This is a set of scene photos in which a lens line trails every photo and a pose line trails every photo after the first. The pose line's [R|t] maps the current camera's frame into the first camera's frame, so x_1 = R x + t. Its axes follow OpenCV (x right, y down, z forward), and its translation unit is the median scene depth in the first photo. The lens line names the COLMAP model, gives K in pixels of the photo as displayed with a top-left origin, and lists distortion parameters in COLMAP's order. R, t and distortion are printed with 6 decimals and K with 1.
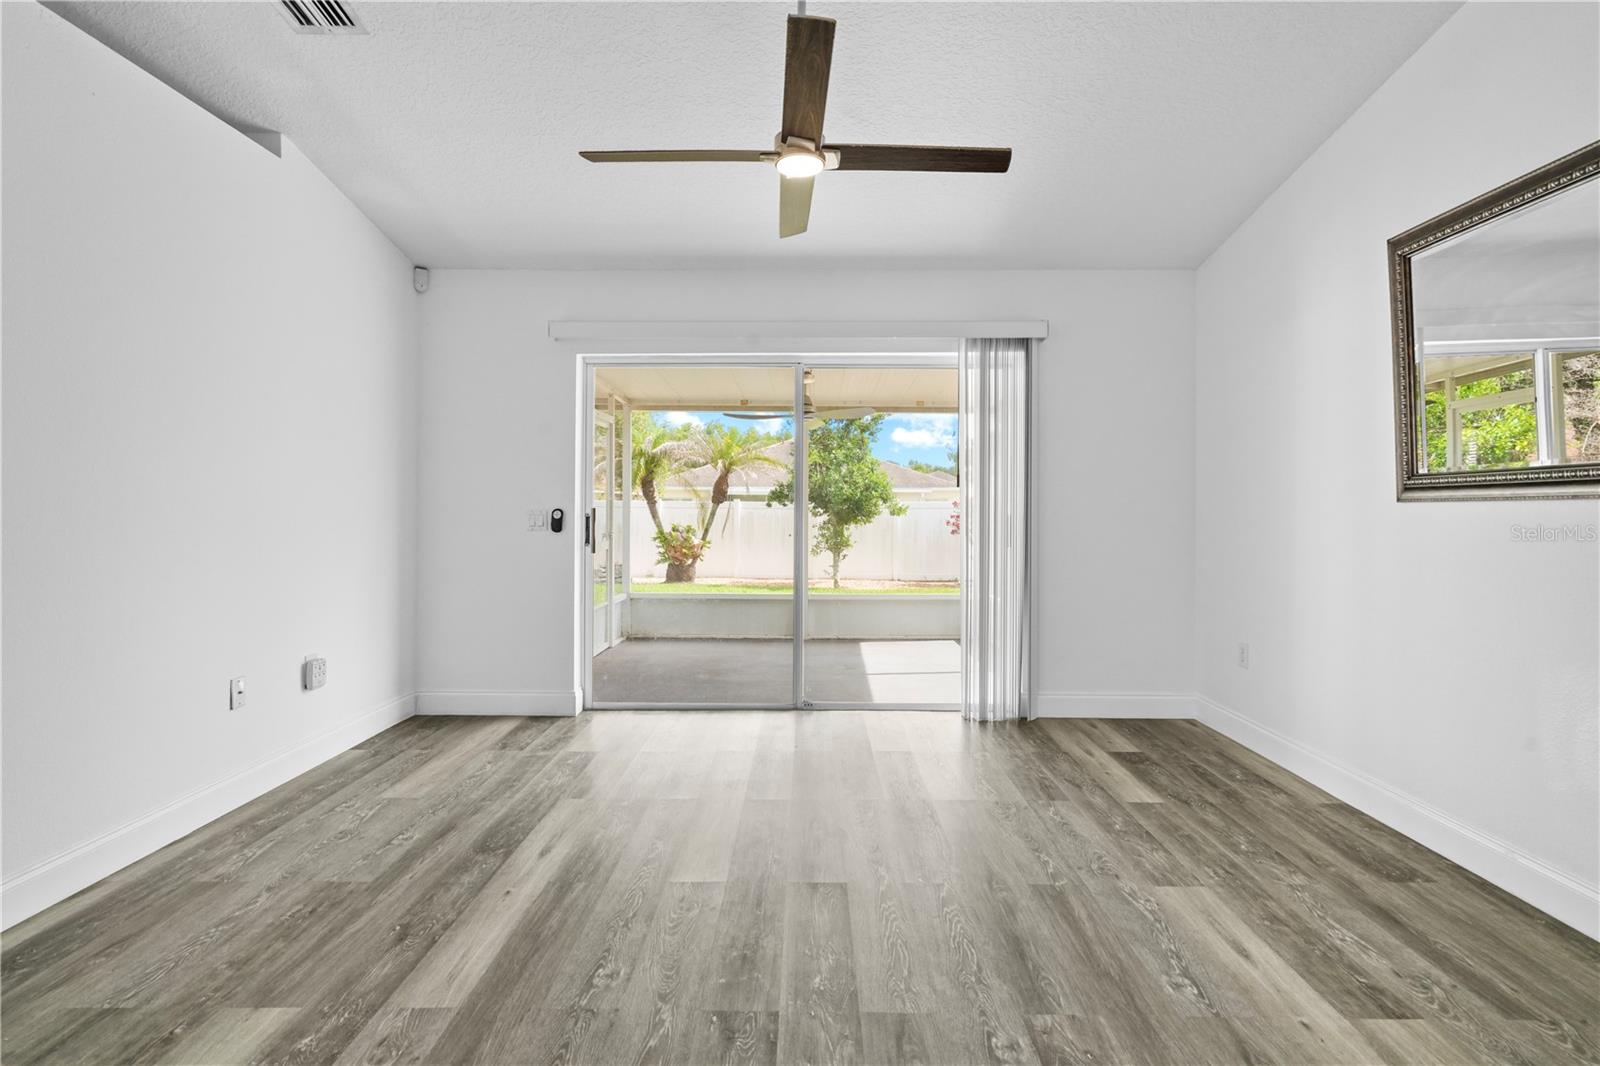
lens RADIAL K [[739.7, 0, 795.7], [0, 739.7, 501.7], [0, 0, 1]] dist [-0.000530, 0.000804]
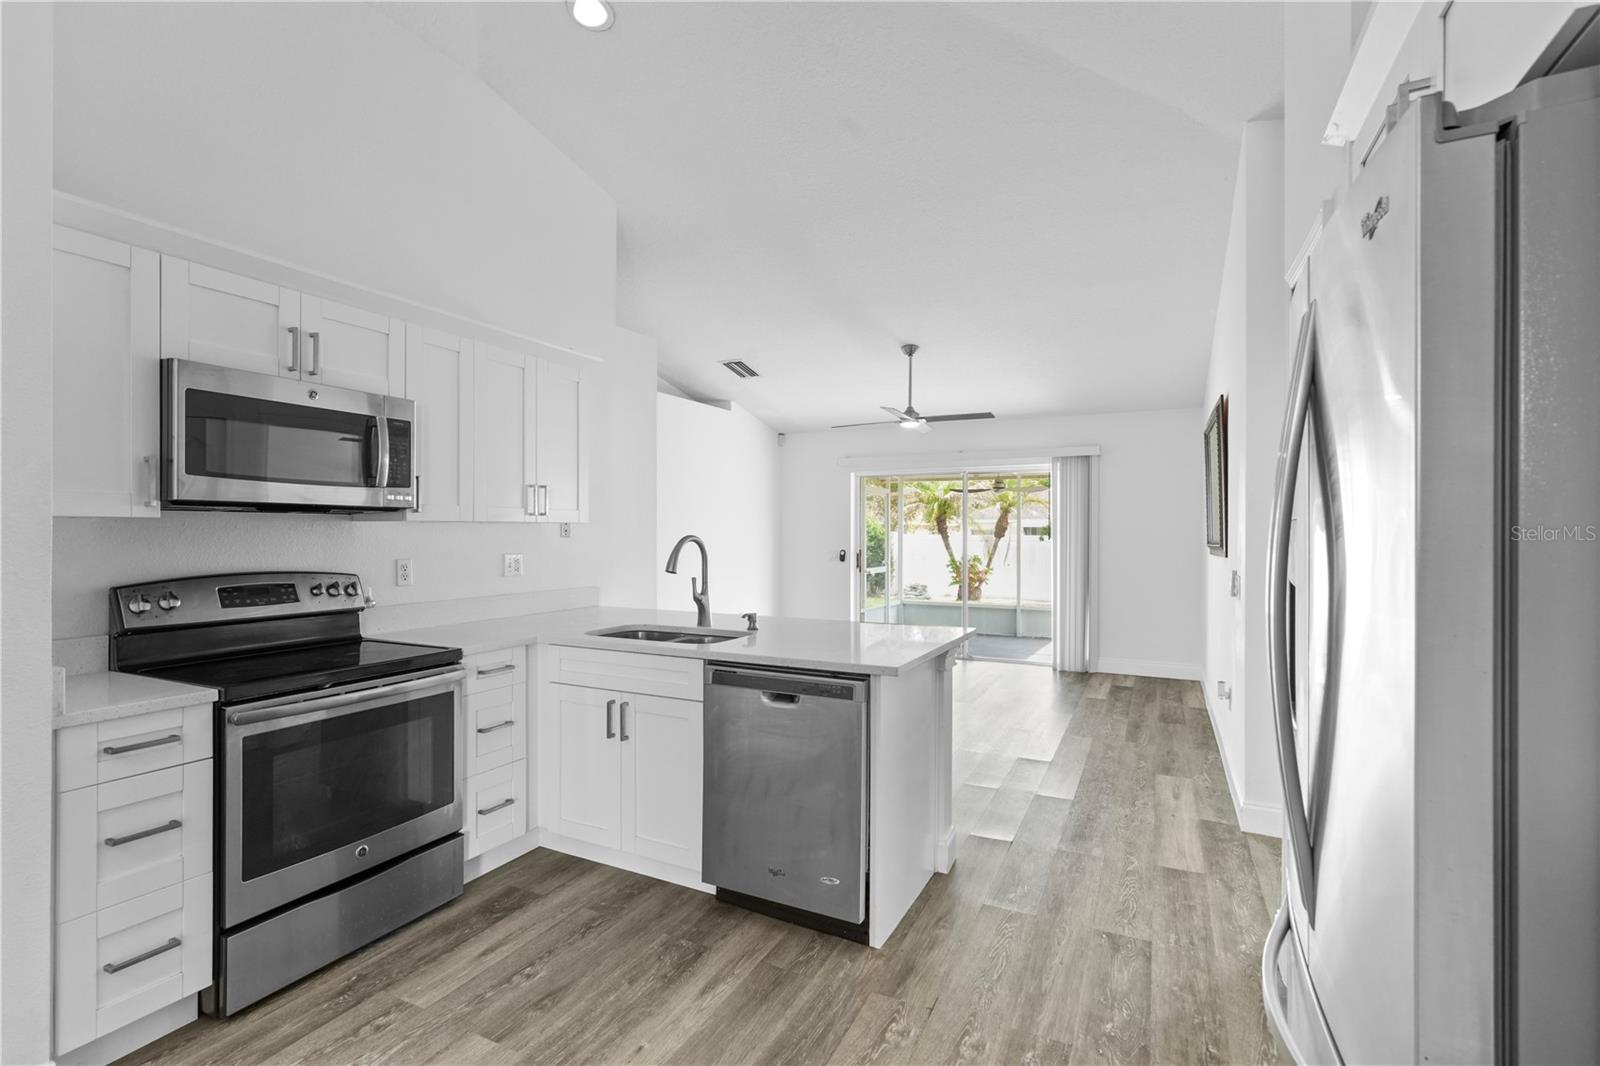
lens RADIAL K [[715.7, 0, 799.4], [0, 715.7, 537.3], [0, 0, 1]] dist [-0.007085, 0.003258]
pose [[0.902007, 0.001161, -0.431720, 0.424638], [0.003875, 0.999934, 0.010784, -0.048304], [0.431704, -0.011400, 0.901943, -0.830787]]
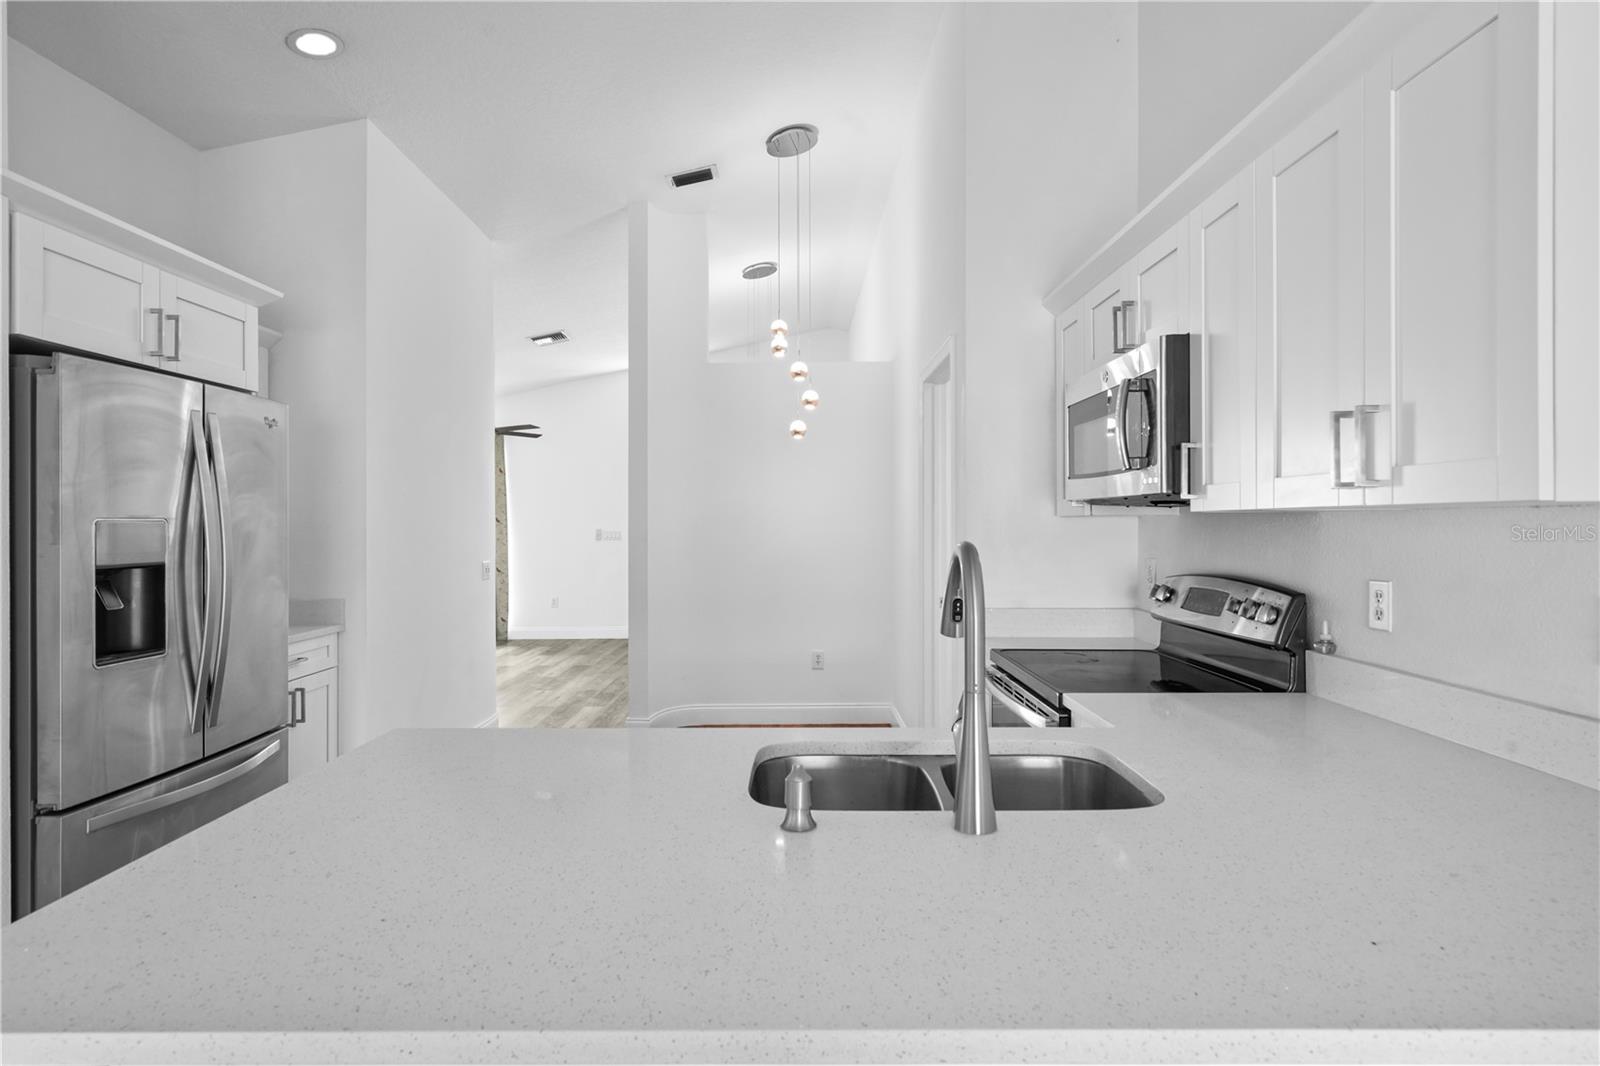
lens RADIAL K [[834.7, 0, 802.0], [0, 834.7, 523.0], [0, 0, 1]] dist [-0.001875, -0.000582]
pose [[-0.999608, -0.000788, -0.027994, 0.053690], [-0.000579, 0.999972, -0.007475, -0.047110], [0.027999, -0.007455, -0.999580, 0.139954]]
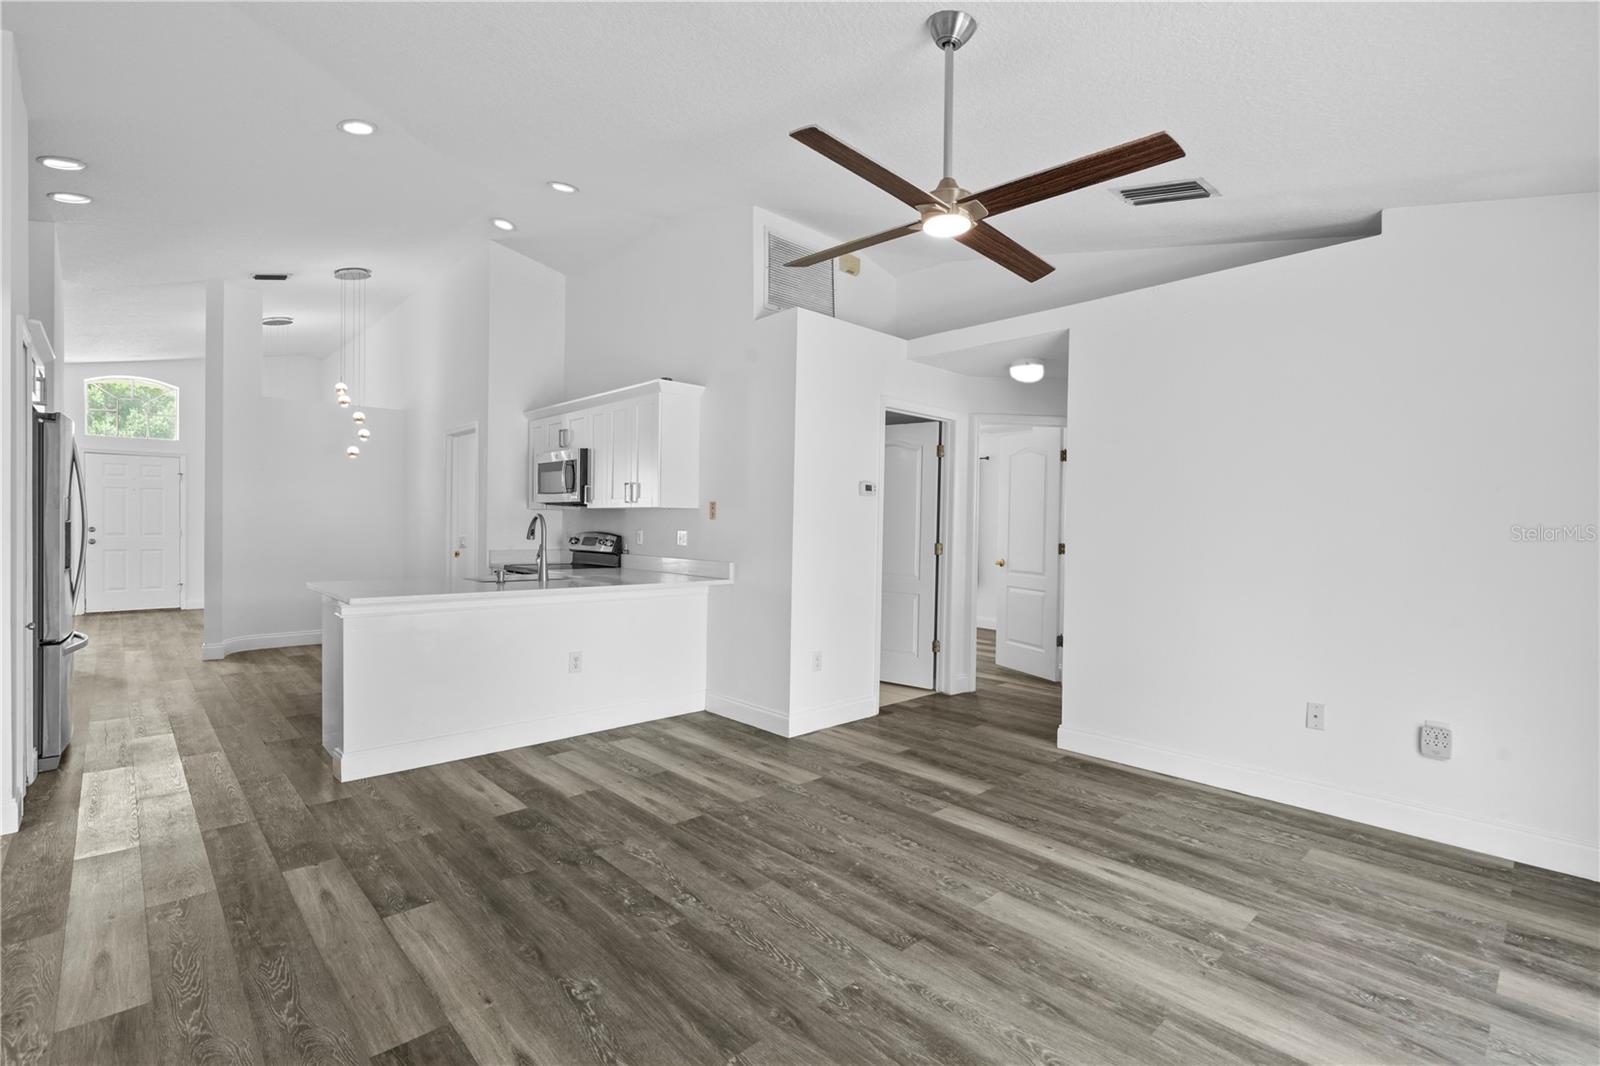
lens RADIAL K [[732.5, 0, 800.0], [0, 732.5, 533.0], [0, 0, 1]] dist [-0.001414, 0.001256]
pose [[-0.715311, -0.005671, -0.698783, 0.476055], [-0.012293, 0.999914, 0.004468, -0.022409], [0.698698, 0.011786, -0.715320, 0.898224]]
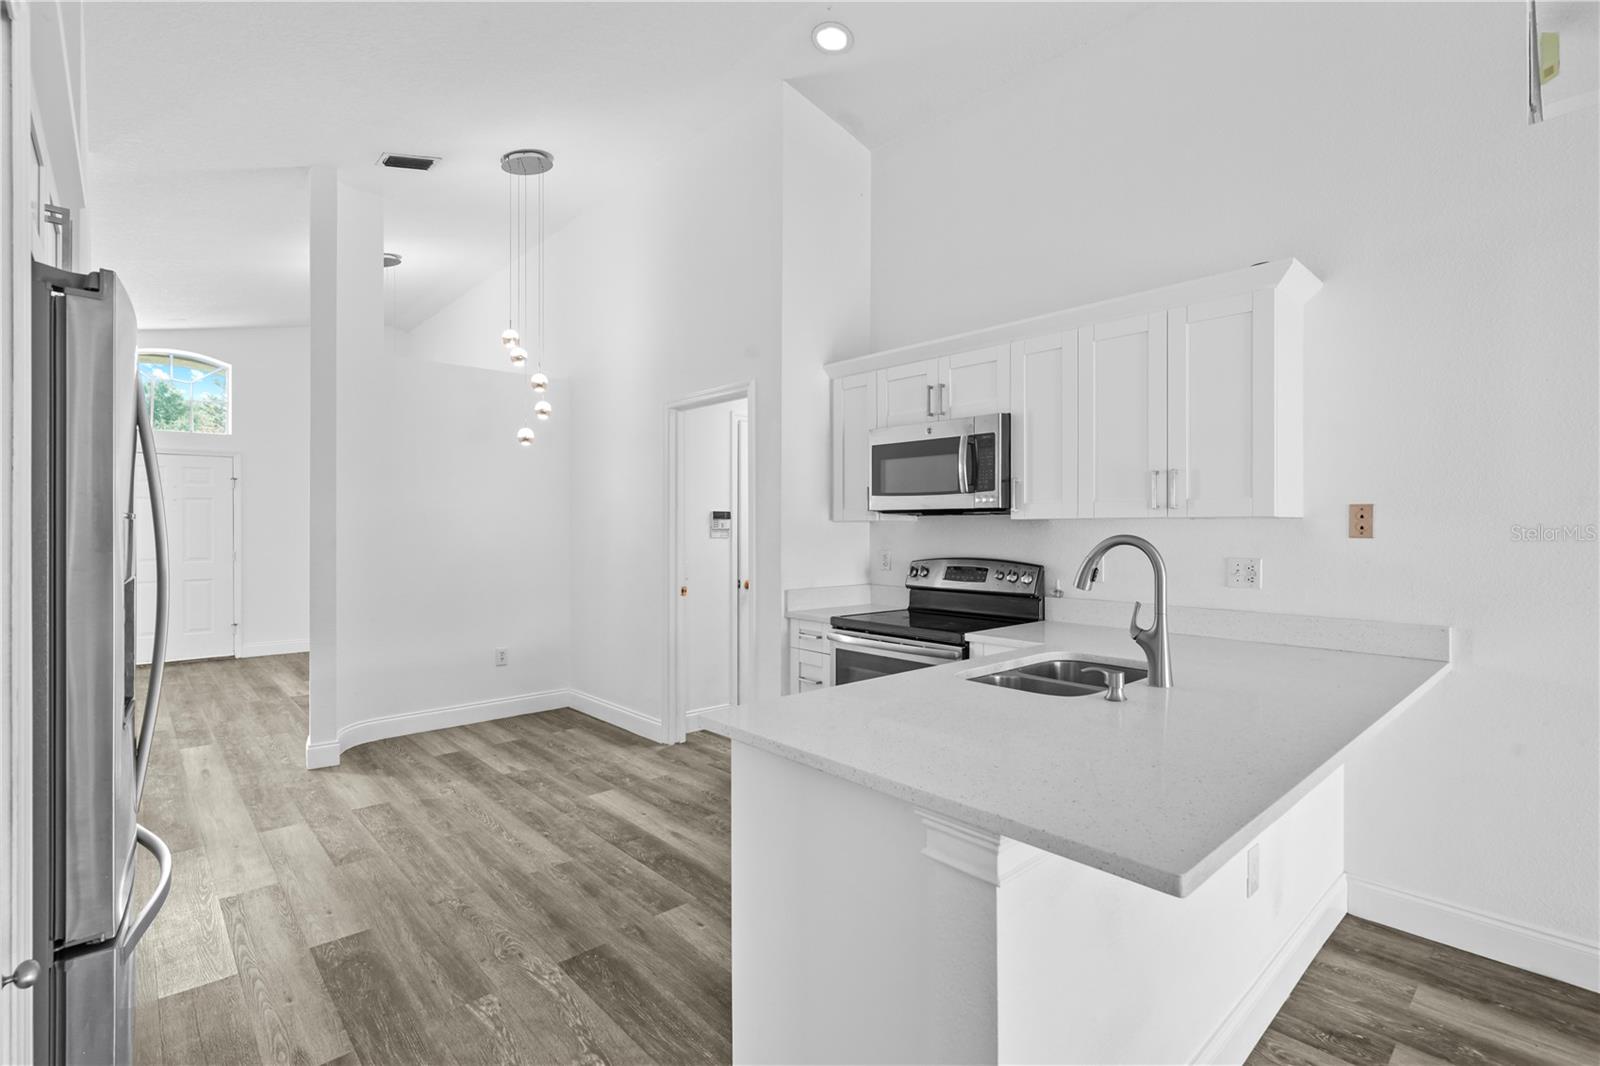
lens RADIAL K [[740.9, 0, 802.1], [0, 740.9, 526.2], [0, 0, 1]] dist [-0.001421, 0.001211]
pose [[-0.722793, -0.004333, -0.691051, 0.503524], [0.001784, 0.999965, -0.008136, -0.044649], [0.691063, -0.007114, -0.722760, 0.040571]]
